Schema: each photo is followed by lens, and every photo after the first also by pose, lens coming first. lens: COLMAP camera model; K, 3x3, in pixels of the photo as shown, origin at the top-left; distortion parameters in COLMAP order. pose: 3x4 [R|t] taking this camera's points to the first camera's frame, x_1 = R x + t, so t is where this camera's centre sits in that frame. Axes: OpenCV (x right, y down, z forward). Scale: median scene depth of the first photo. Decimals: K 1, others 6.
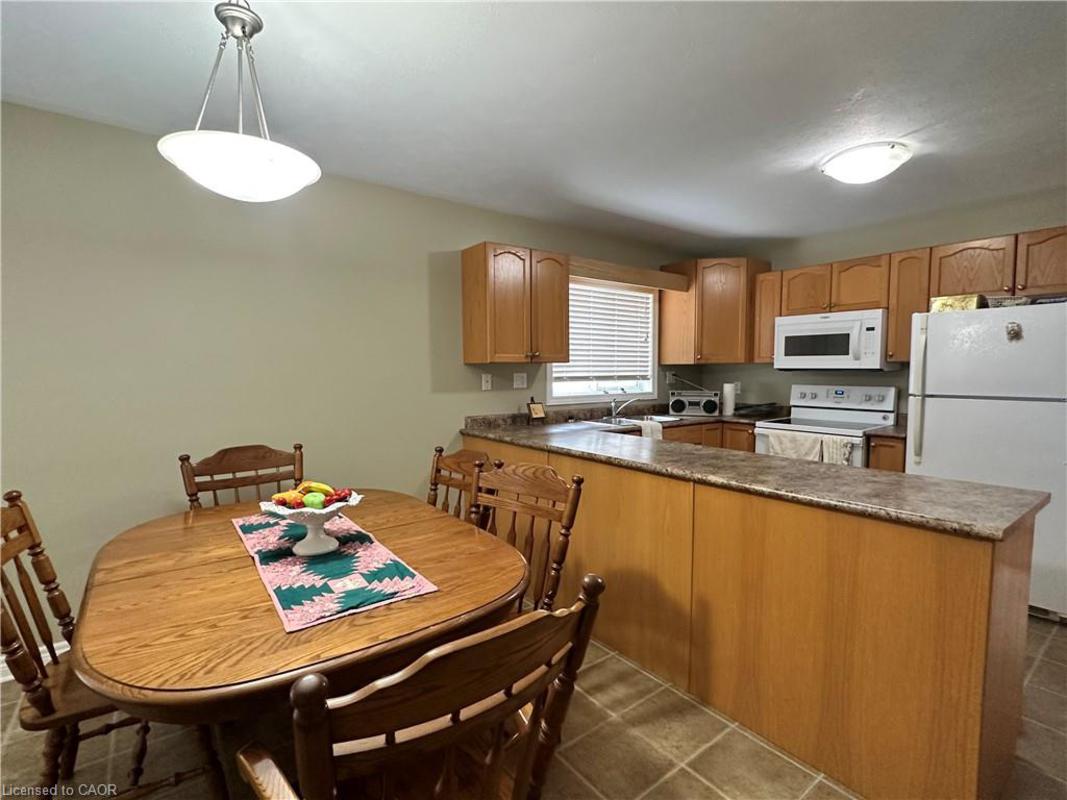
lens RADIAL K [[513.5, 0, 533.9], [0, 513.5, 402.6], [0, 0, 1]] dist [-0.000174, -0.000069]
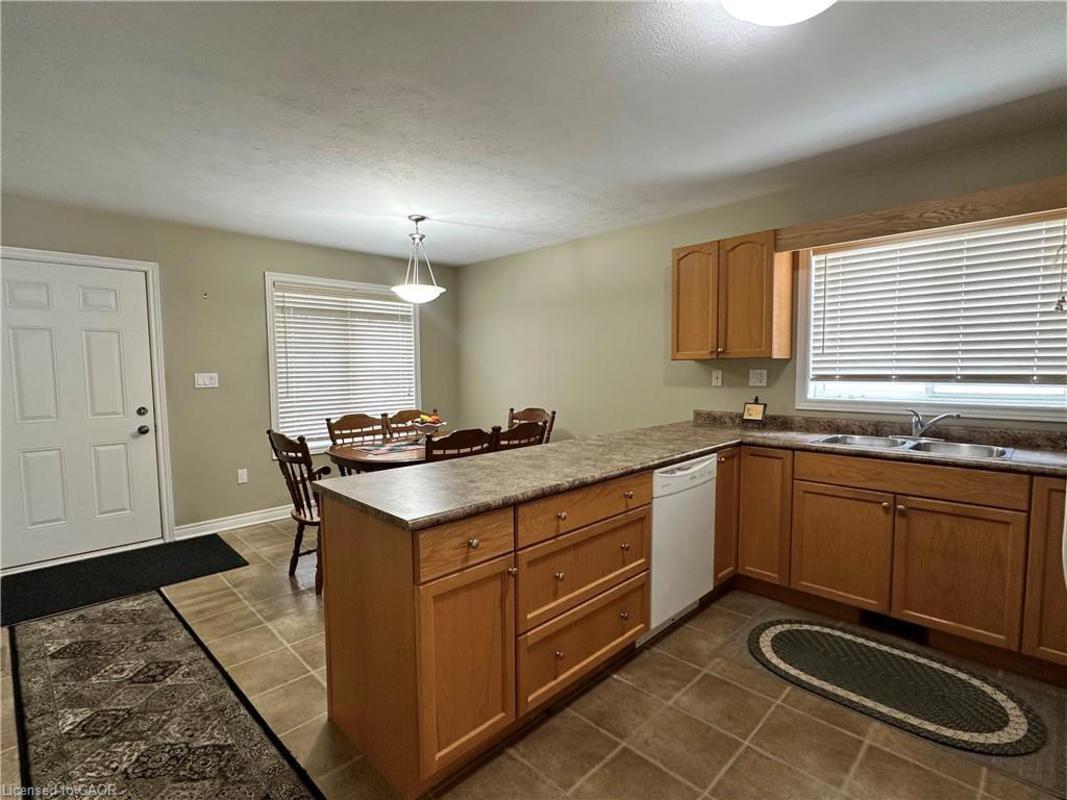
lens RADIAL K [[513.5, 0, 533.7], [0, 513.5, 401.1], [0, 0, 1]] dist [-0.000174, -0.000069]
pose [[0.135608, 0.065103, -0.988621, 0.849874], [-0.059581, 0.996569, 0.057454, -0.031536], [0.988969, 0.051112, 0.139022, 0.495458]]
